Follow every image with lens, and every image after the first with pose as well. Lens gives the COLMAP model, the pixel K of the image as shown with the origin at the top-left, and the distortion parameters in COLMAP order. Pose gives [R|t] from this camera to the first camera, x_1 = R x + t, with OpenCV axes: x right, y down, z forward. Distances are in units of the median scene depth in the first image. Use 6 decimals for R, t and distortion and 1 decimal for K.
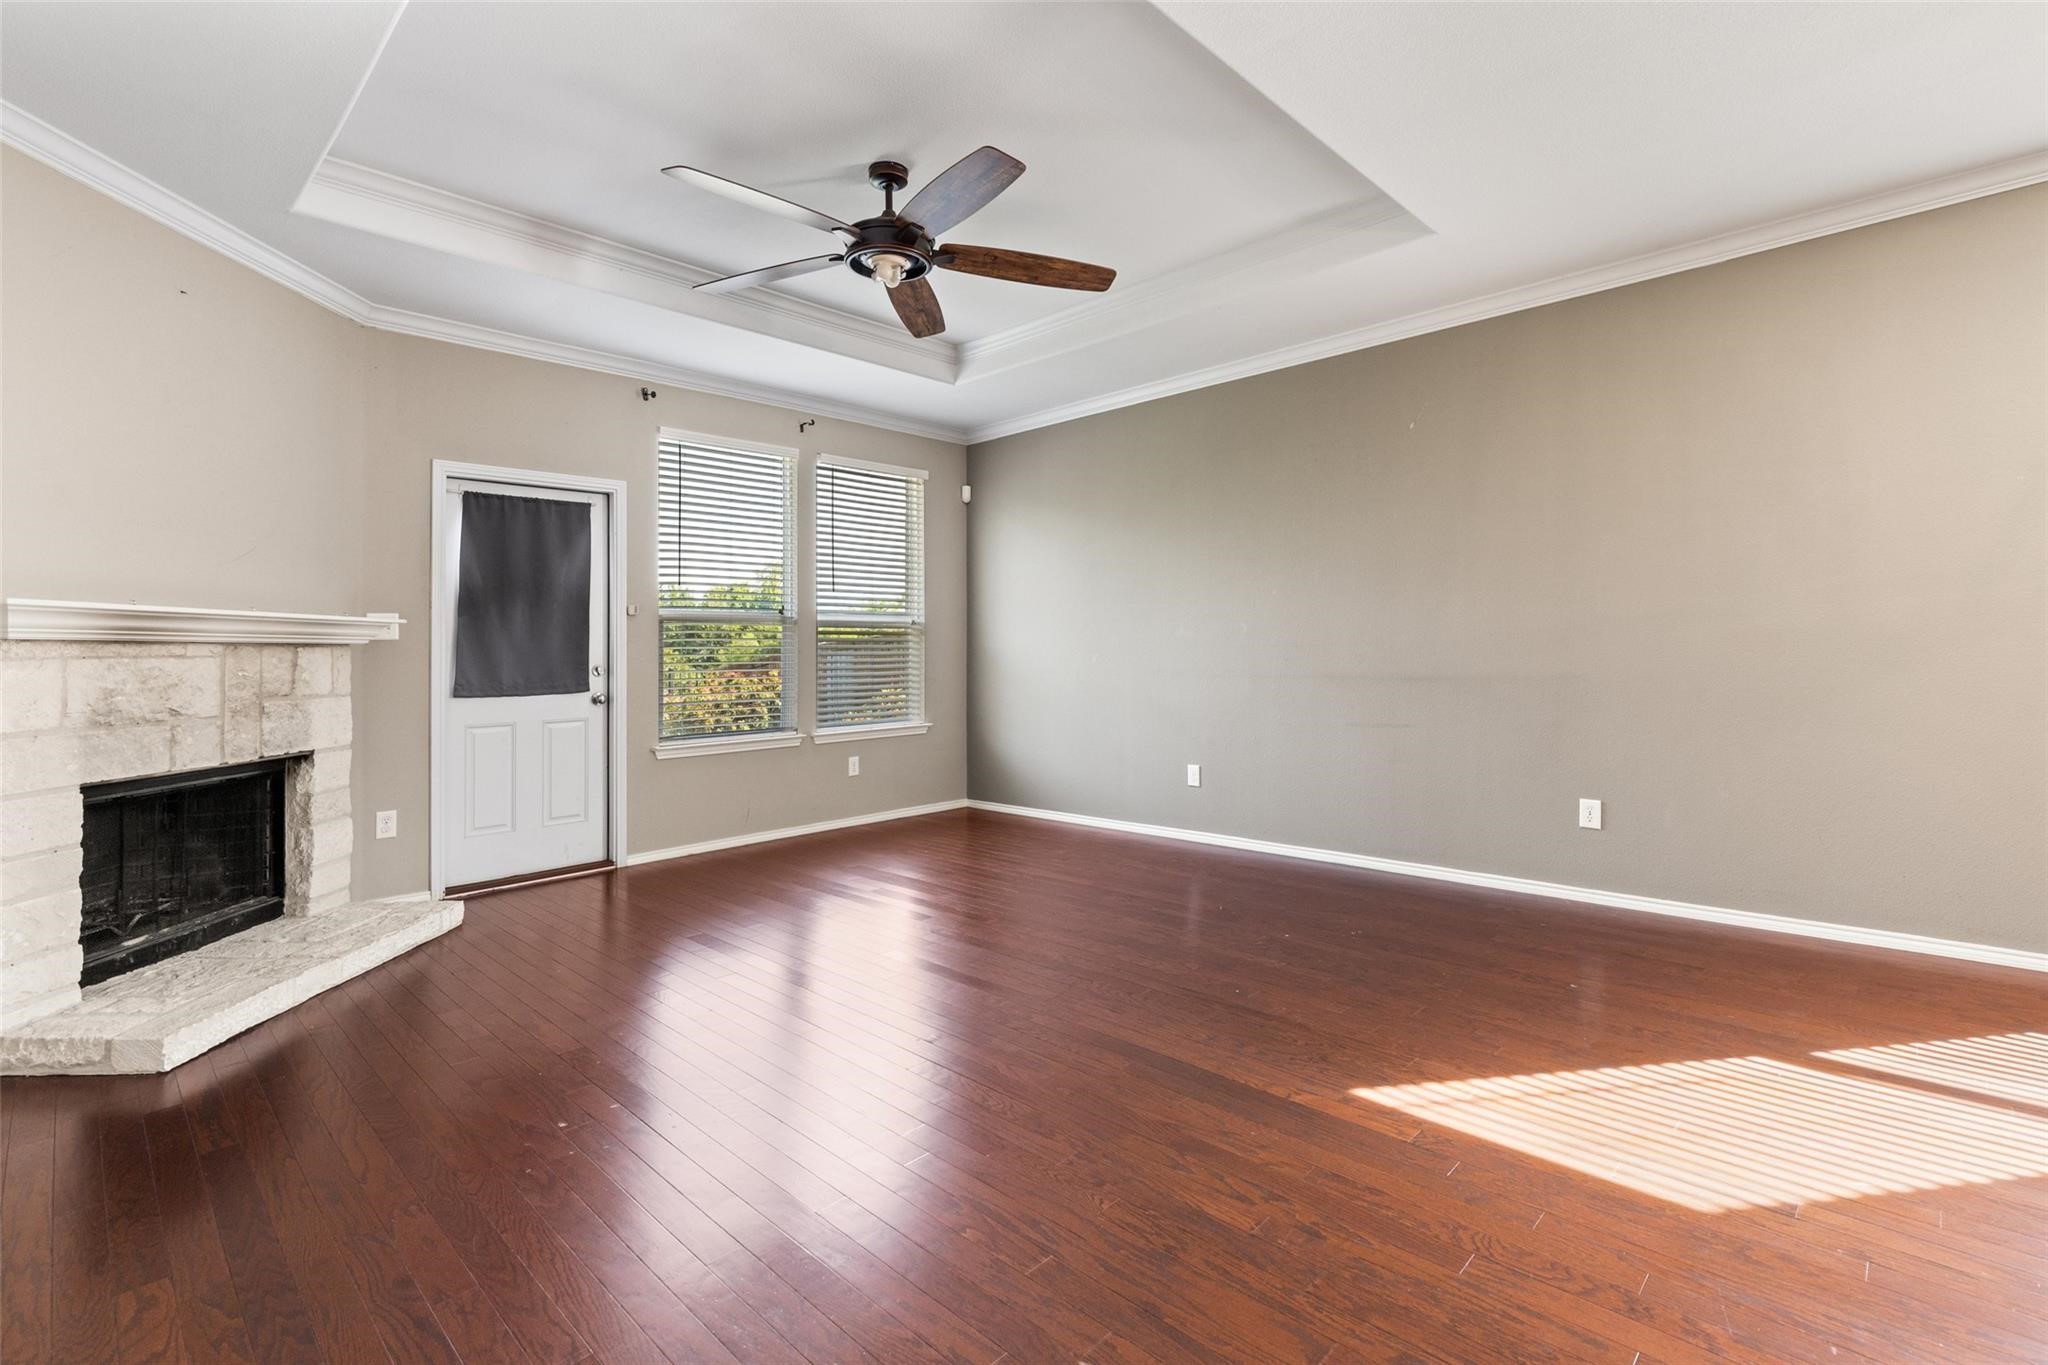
lens RADIAL K [[929.1, 0, 1025.5], [0, 929.1, 638.2], [0, 0, 1]] dist [0.007309, -0.000528]
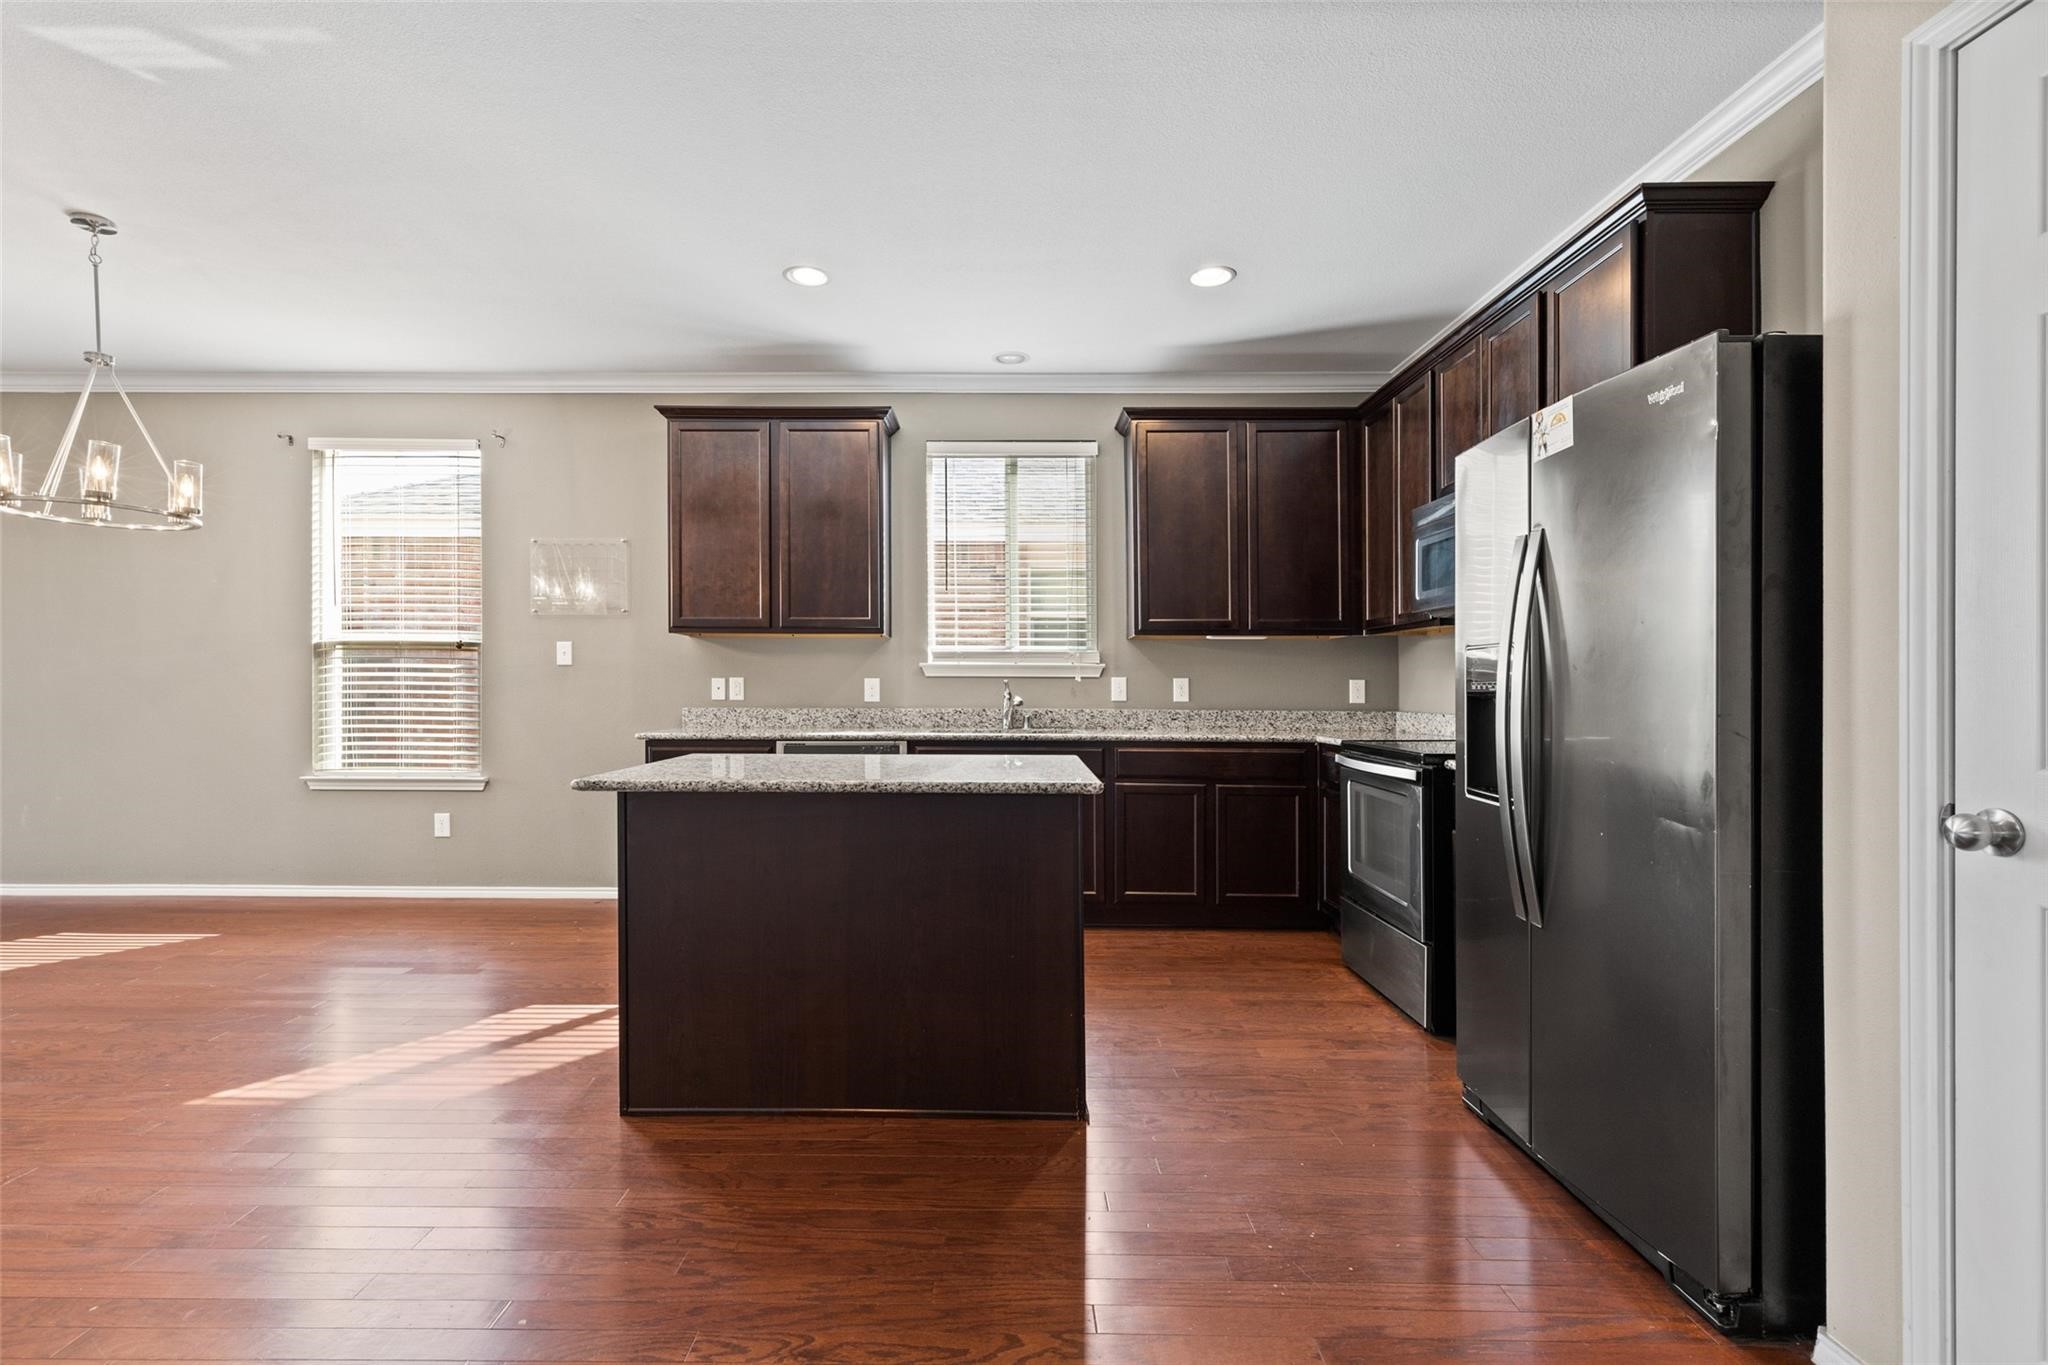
lens RADIAL K [[929.1, 0, 1008.2], [0, 929.1, 694.5], [0, 0, 1]] dist [0.007309, -0.000528]
pose [[0.727388, 0.012987, 0.686103, 0.921871], [-0.026719, 0.999599, 0.009405, -0.029069], [-0.685706, -0.025173, 0.727443, -0.997946]]
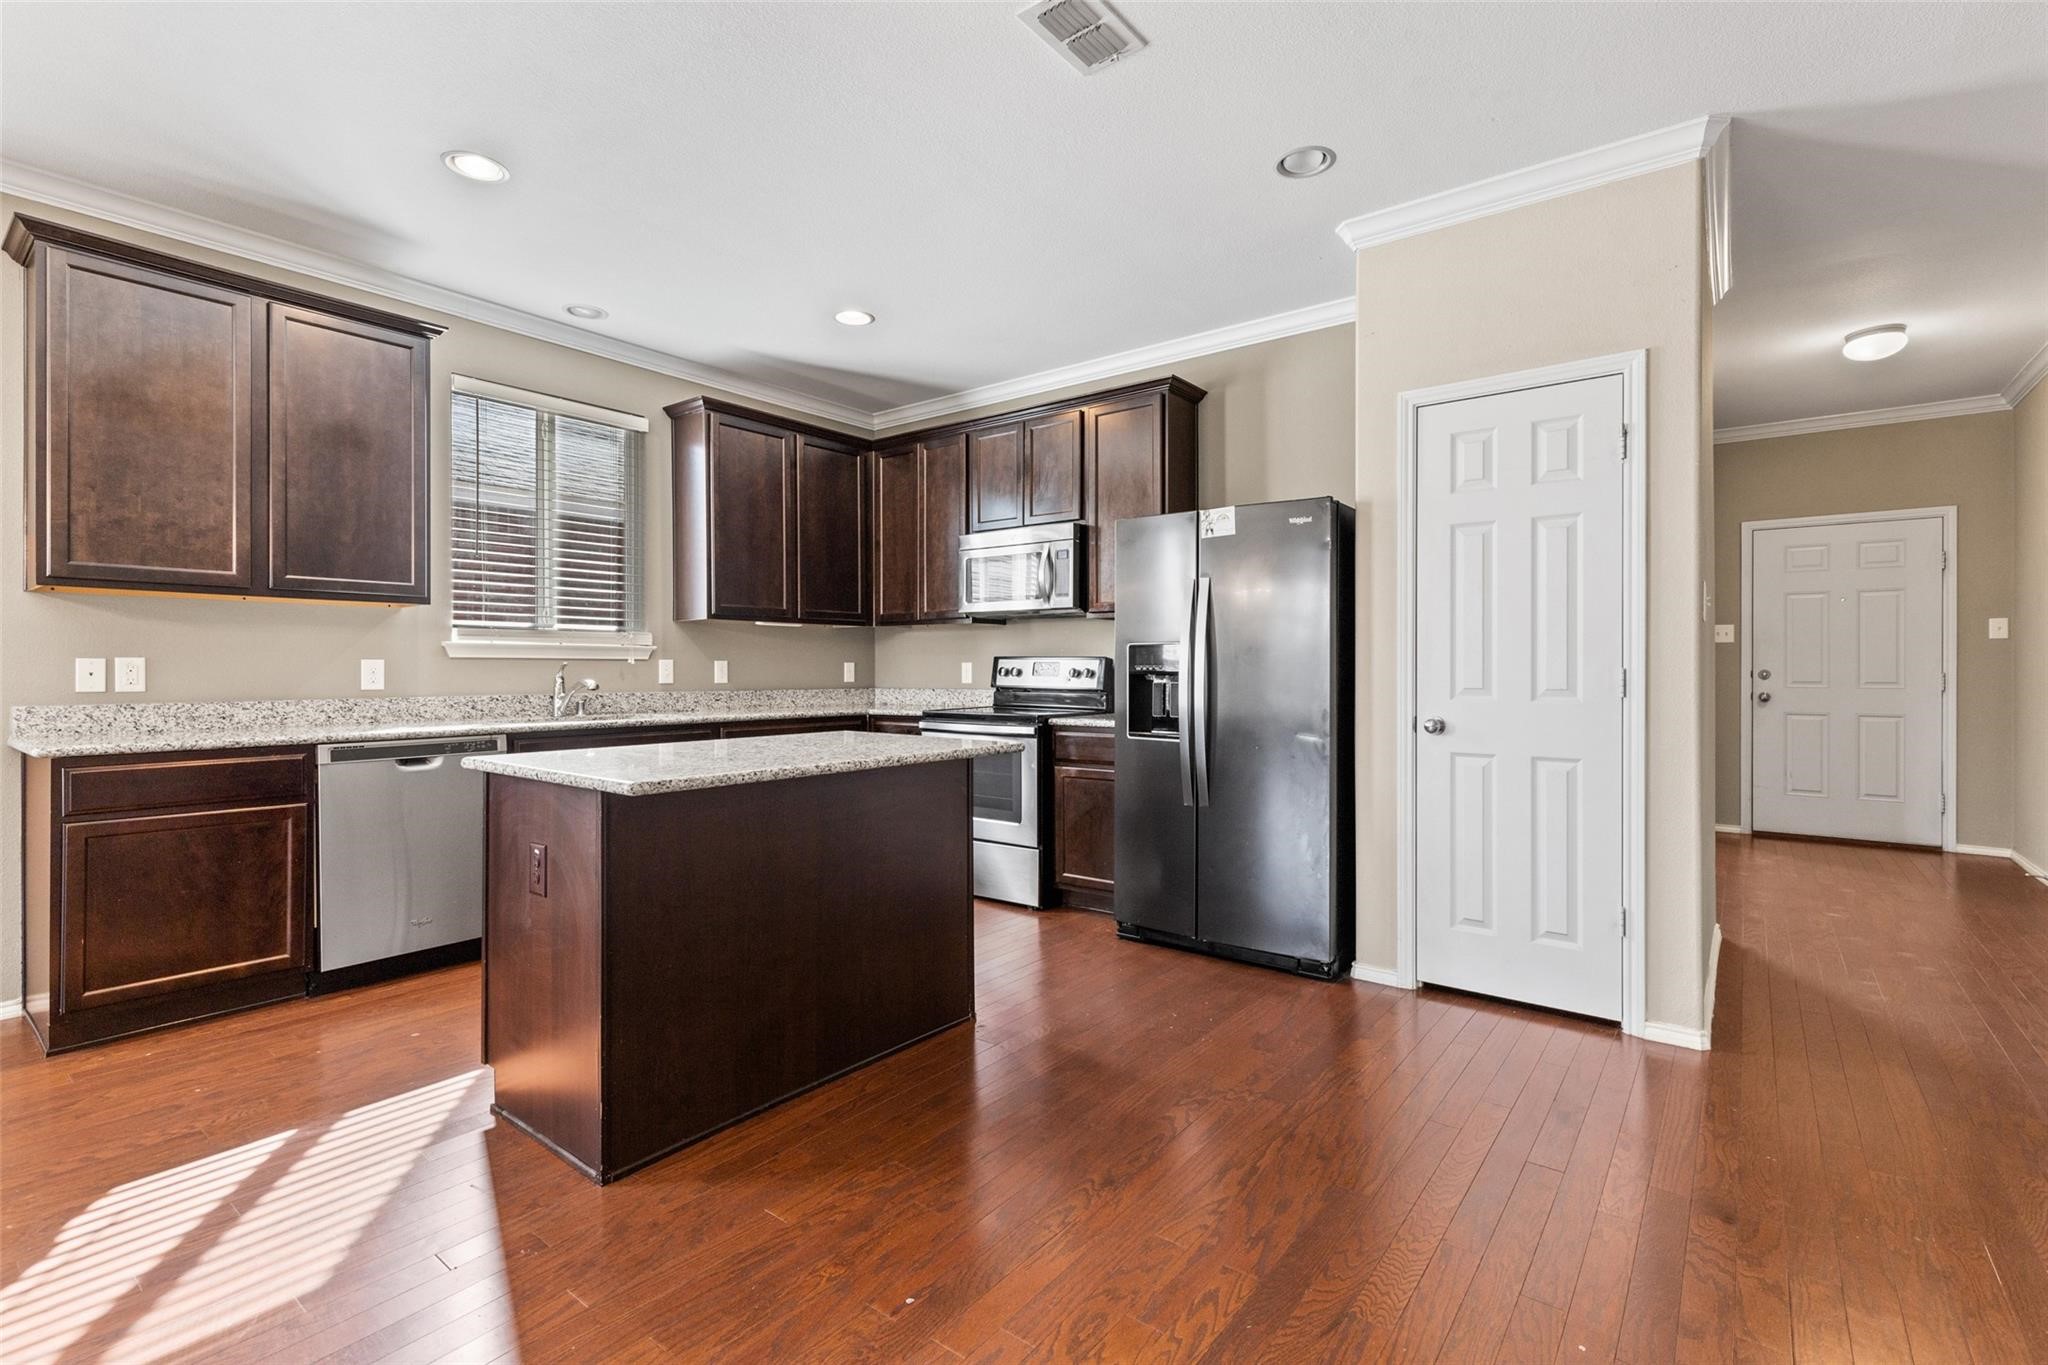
lens RADIAL K [[929.1, 0, 1029.3], [0, 929.1, 663.1], [0, 0, 1]] dist [0.007309, -0.000528]
pose [[-0.104178, 0.022937, 0.994294, 0.548318], [-0.014220, 0.999597, -0.024549, -0.014008], [-0.994457, -0.016696, -0.103810, -0.455200]]
